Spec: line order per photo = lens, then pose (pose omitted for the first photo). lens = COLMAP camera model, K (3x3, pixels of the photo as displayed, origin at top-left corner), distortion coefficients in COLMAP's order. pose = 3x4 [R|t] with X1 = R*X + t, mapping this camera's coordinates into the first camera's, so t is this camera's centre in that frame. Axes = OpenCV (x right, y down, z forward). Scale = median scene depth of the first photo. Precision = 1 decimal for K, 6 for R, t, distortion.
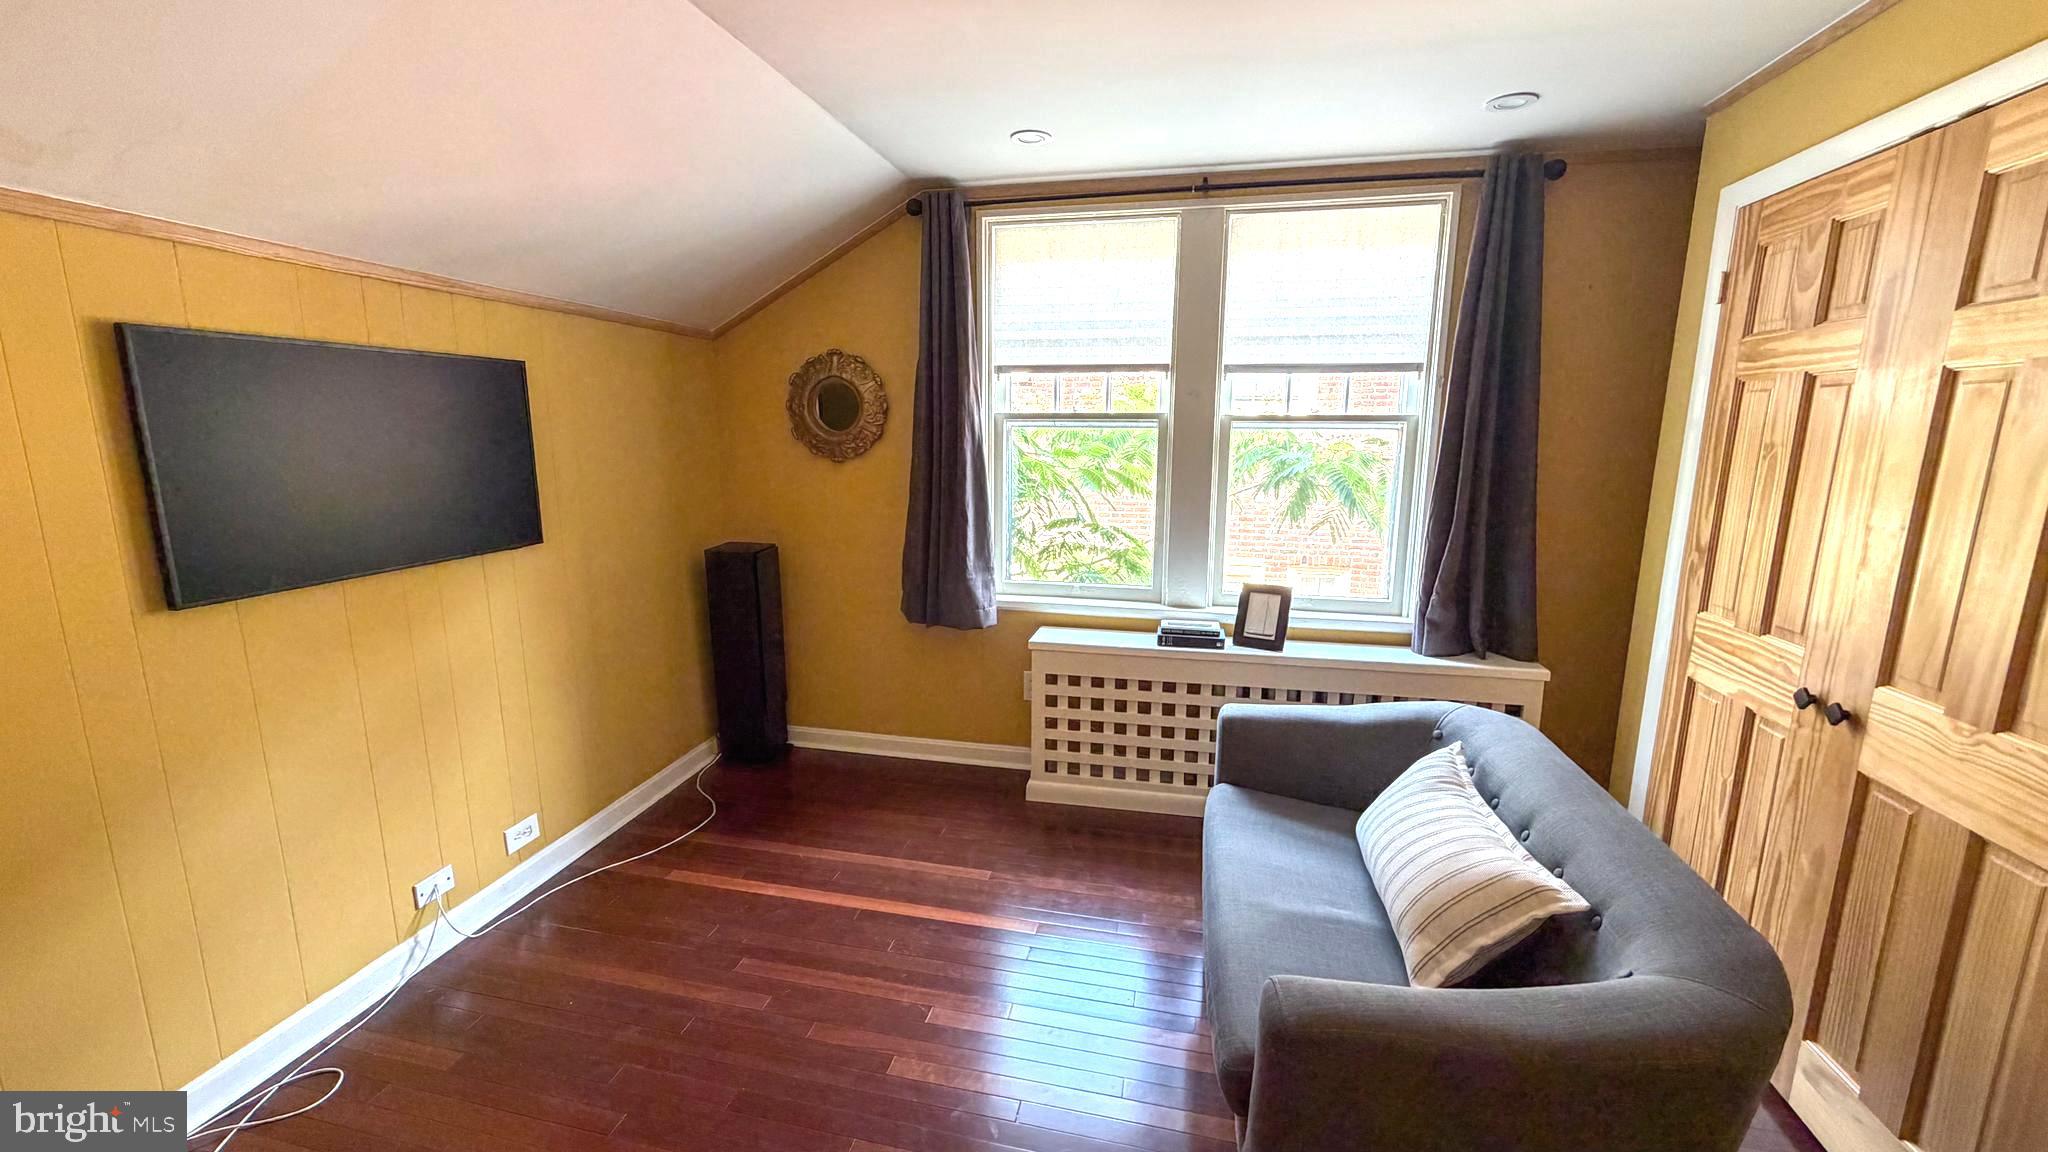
lens RADIAL K [[813.7, 0, 1020.1], [0, 813.7, 573.7], [0, 0, 1]] dist [0.001190, 0.000129]
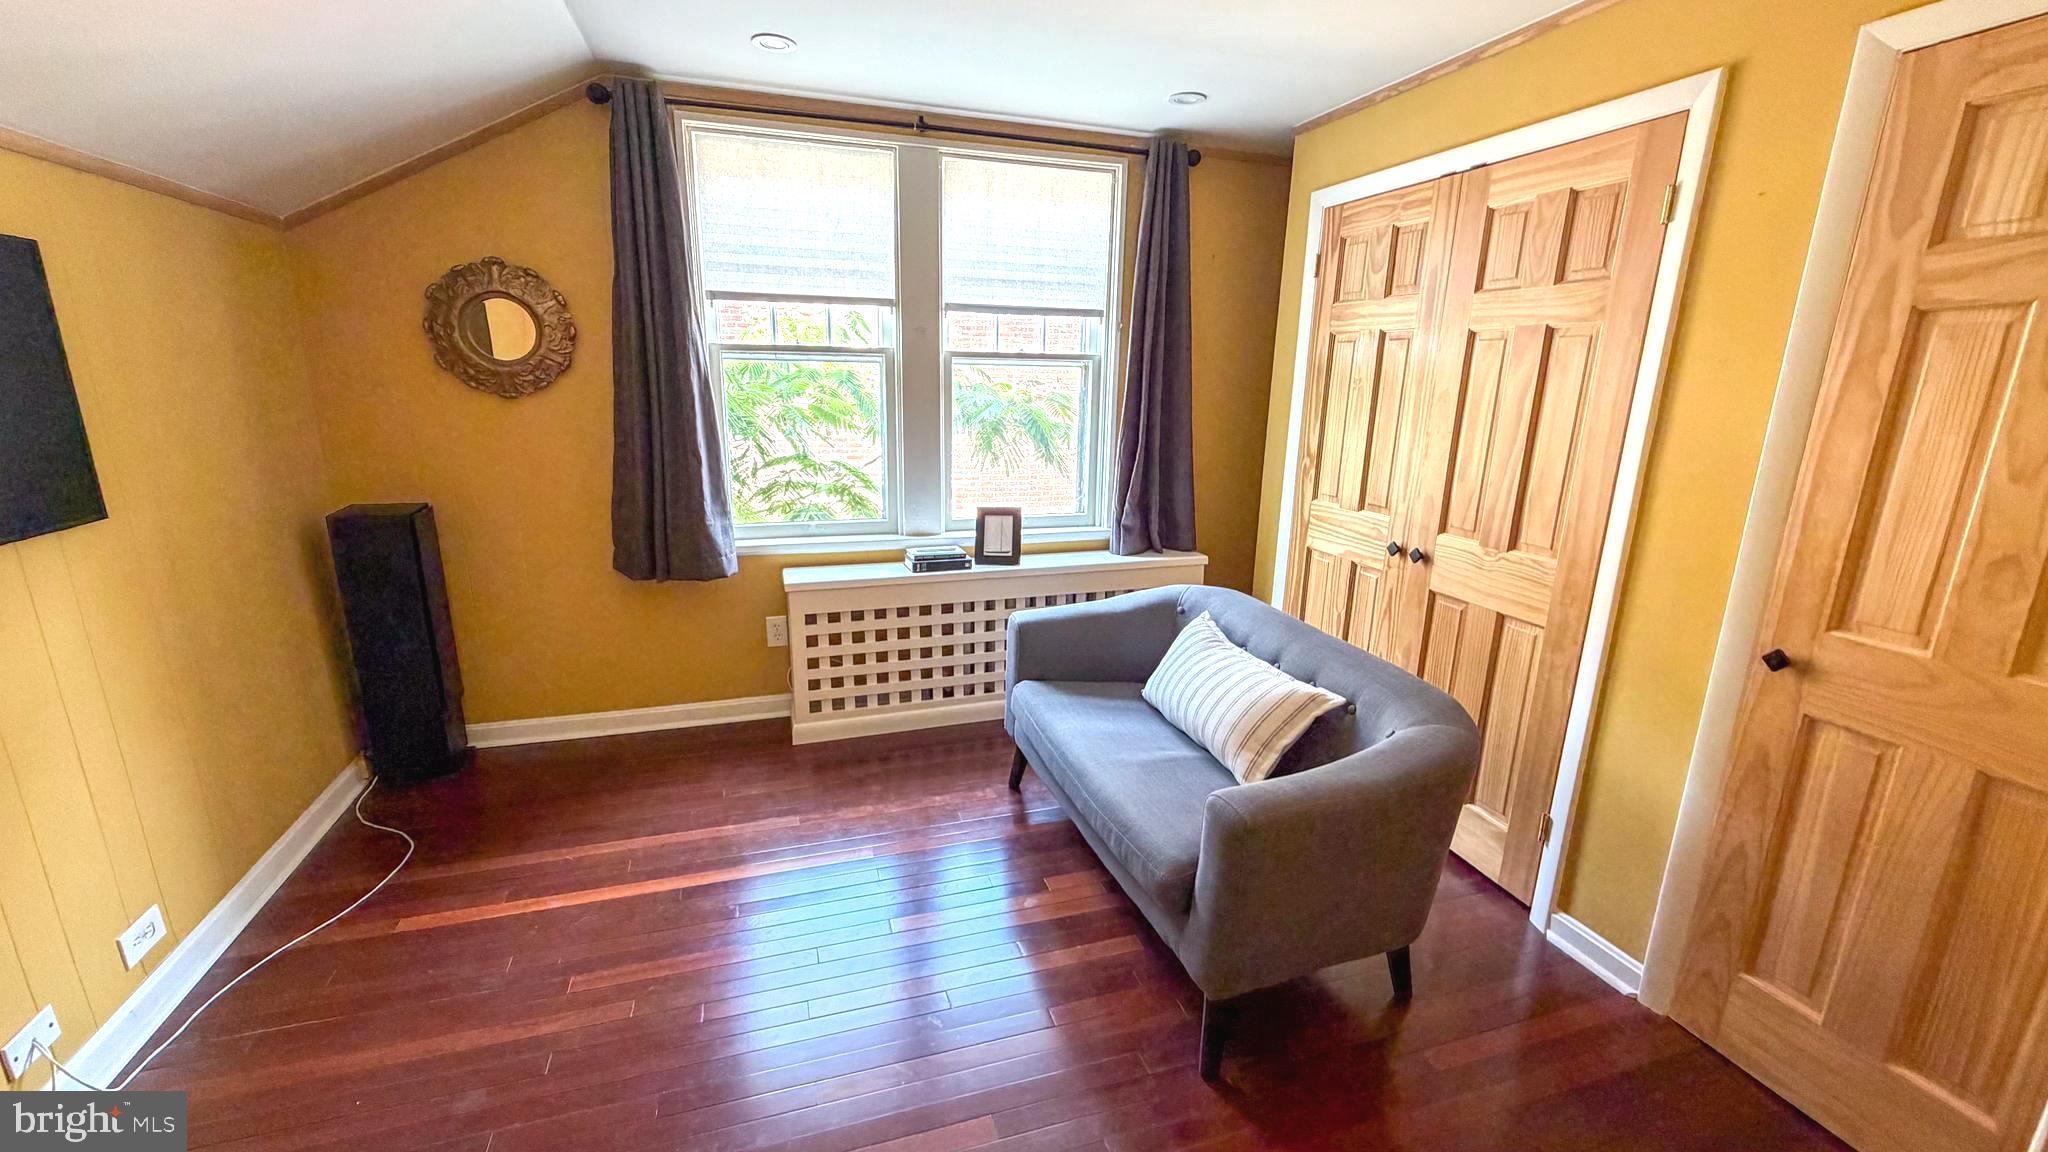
lens RADIAL K [[813.7, 0, 1010.5], [0, 813.7, 574.8], [0, 0, 1]] dist [0.001190, 0.000129]
pose [[0.860540, -0.112535, 0.496796, -0.259571], [0.076955, 0.992818, 0.091595, 0.004596], [-0.503536, -0.040590, 0.863020, 0.030717]]
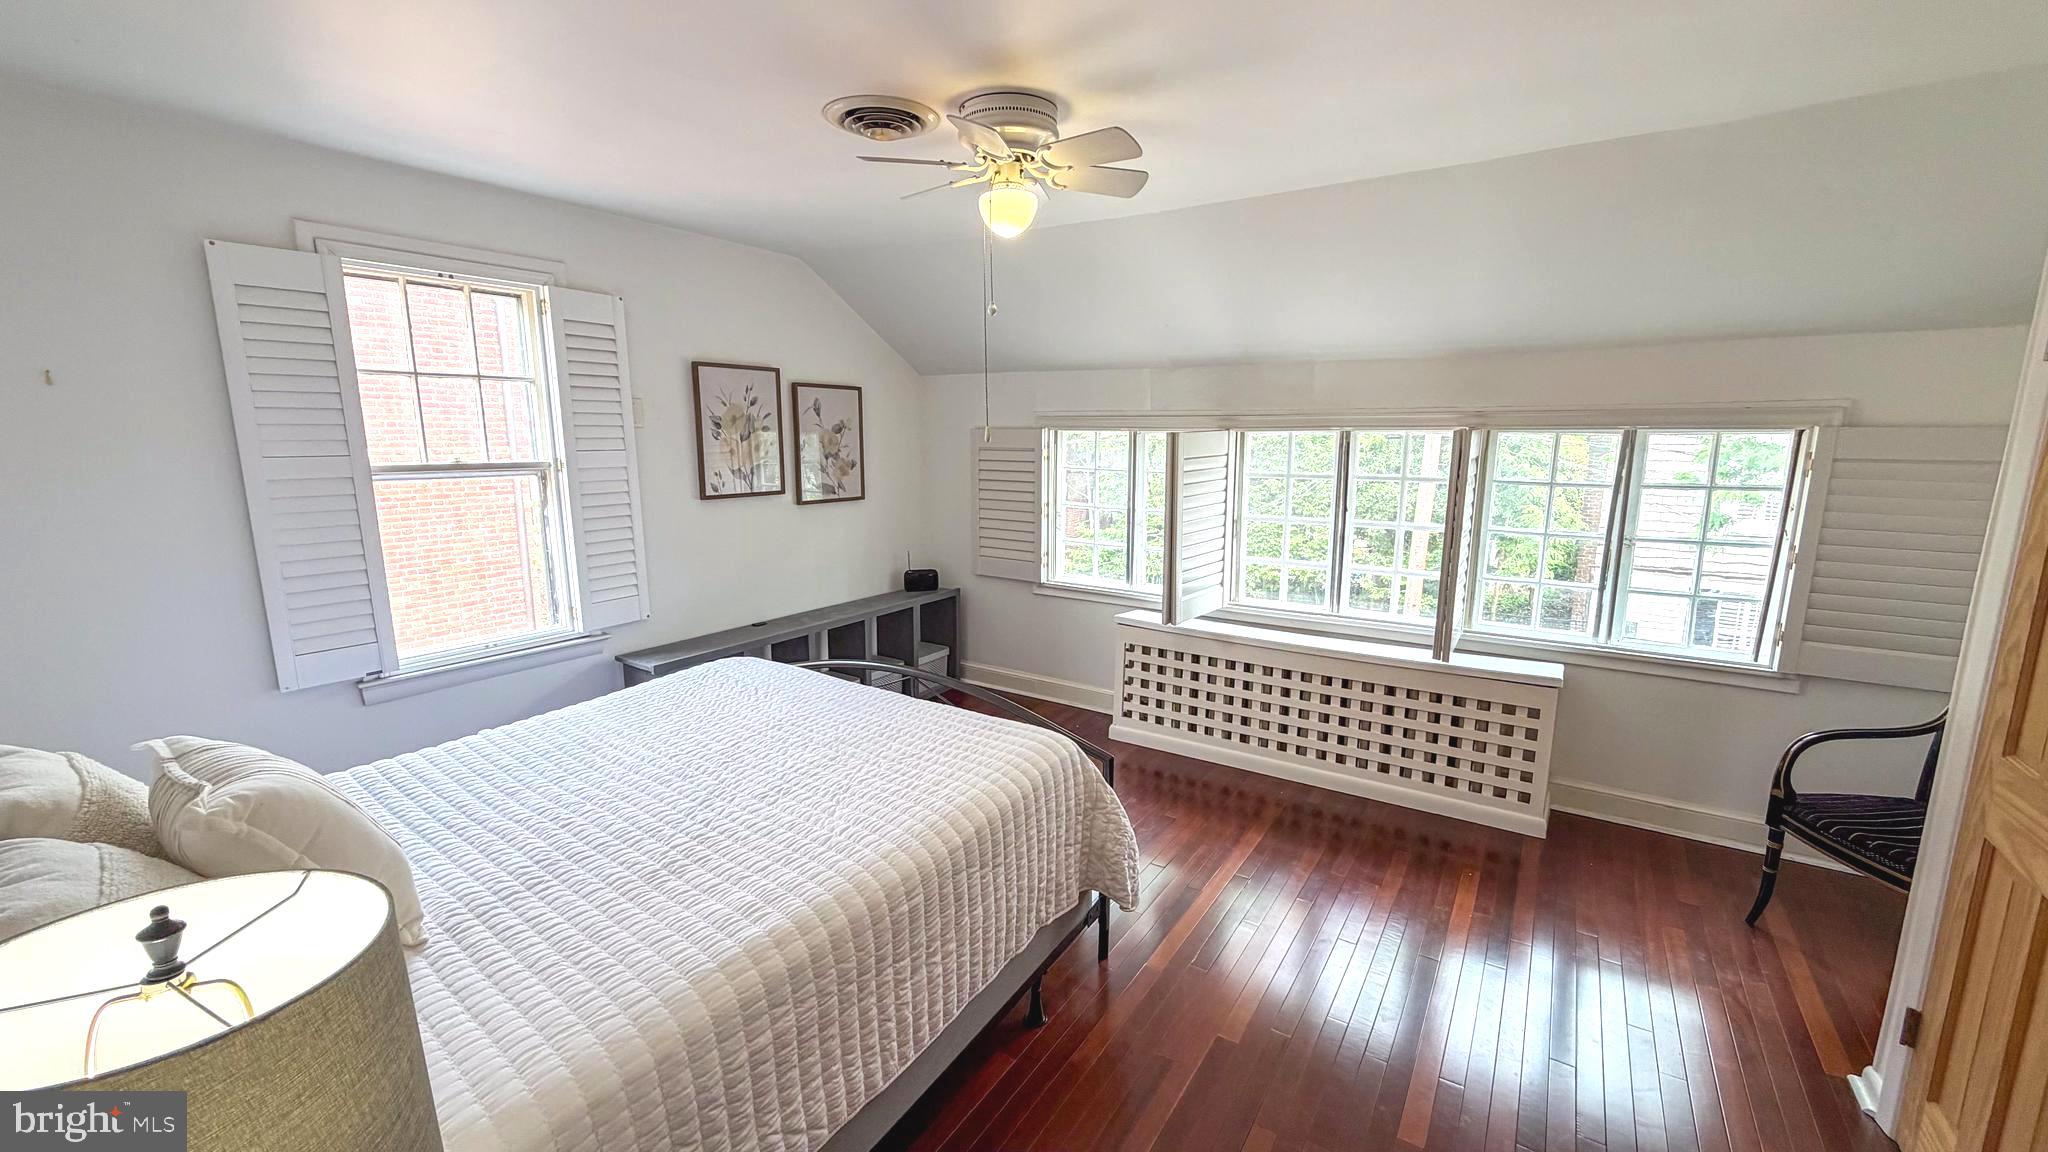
lens RADIAL K [[813.7, 0, 1037.4], [0, 813.7, 568.8], [0, 0, 1]] dist [0.001190, 0.000129]
pose [[0.926602, 0.062944, -0.370739, 0.418335], [-0.059690, 0.998011, 0.020256, -0.017766], [0.371276, 0.003361, 0.928516, -0.310367]]
